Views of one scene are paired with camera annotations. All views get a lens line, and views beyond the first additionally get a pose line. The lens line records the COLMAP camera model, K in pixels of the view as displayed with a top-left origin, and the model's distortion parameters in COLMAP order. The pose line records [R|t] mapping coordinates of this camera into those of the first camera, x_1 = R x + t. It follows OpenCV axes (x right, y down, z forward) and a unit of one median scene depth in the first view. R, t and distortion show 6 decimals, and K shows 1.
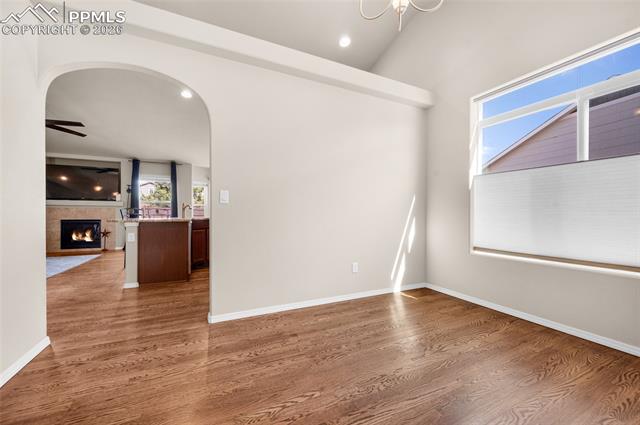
lens RADIAL K [[258.1, 0, 318.7], [0, 258.1, 214.5], [0, 0, 1]] dist [0.001133, -0.000472]
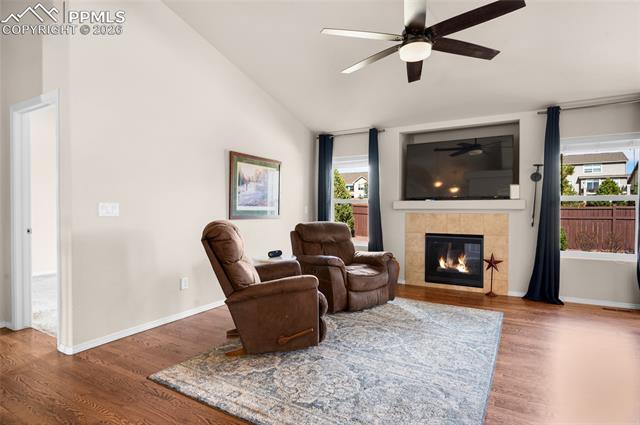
lens RADIAL K [[337.3, 0, 320.1], [0, 337.3, 216.7], [0, 0, 1]] dist [0.000537, -0.002693]
pose [[0.569646, 0.014889, -0.821756, -0.466484], [-0.008058, 0.999889, 0.012531, -0.024256], [0.821851, -0.000516, 0.569702, 0.331060]]
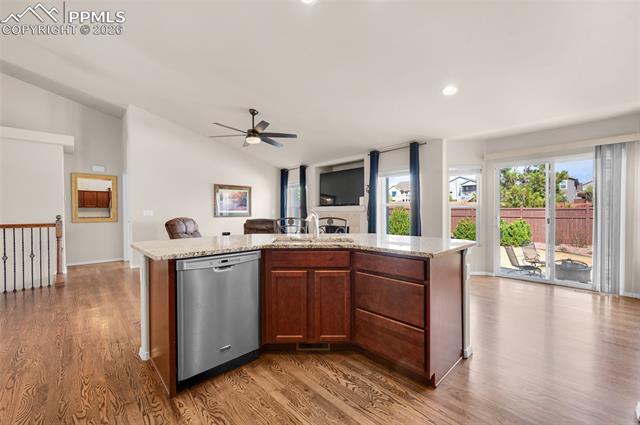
lens RADIAL K [[258.1, 0, 319.8], [0, 258.1, 213.6], [0, 0, 1]] dist [0.001133, -0.000472]
pose [[0.312980, 0.004701, -0.949748, -0.016322], [-0.001231, 0.999989, 0.004544, -0.028840], [0.949759, -0.000253, 0.312982, 0.616943]]
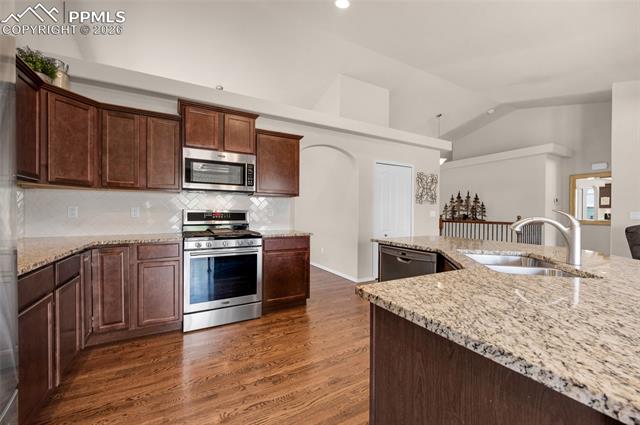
lens RADIAL K [[258.1, 0, 315.0], [0, 258.1, 213.2], [0, 0, 1]] dist [0.001133, -0.000472]
pose [[-0.998336, -0.008000, -0.057107, -0.171658], [-0.008641, 0.999902, 0.010995, -0.031905], [0.057013, 0.011470, -0.998308, 0.923888]]
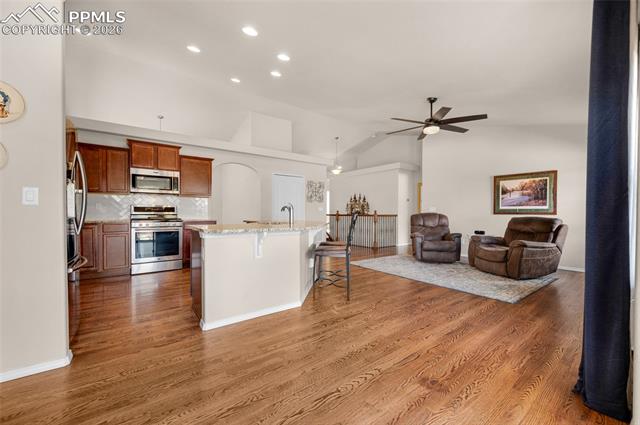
lens RADIAL K [[258.1, 0, 315.4], [0, 258.1, 214.8], [0, 0, 1]] dist [0.001133, -0.000472]
pose [[-0.982668, -0.002885, -0.185349, -0.336504], [-0.005906, 0.999858, 0.015752, -0.018216], [0.185278, 0.016573, -0.982546, 1.259387]]
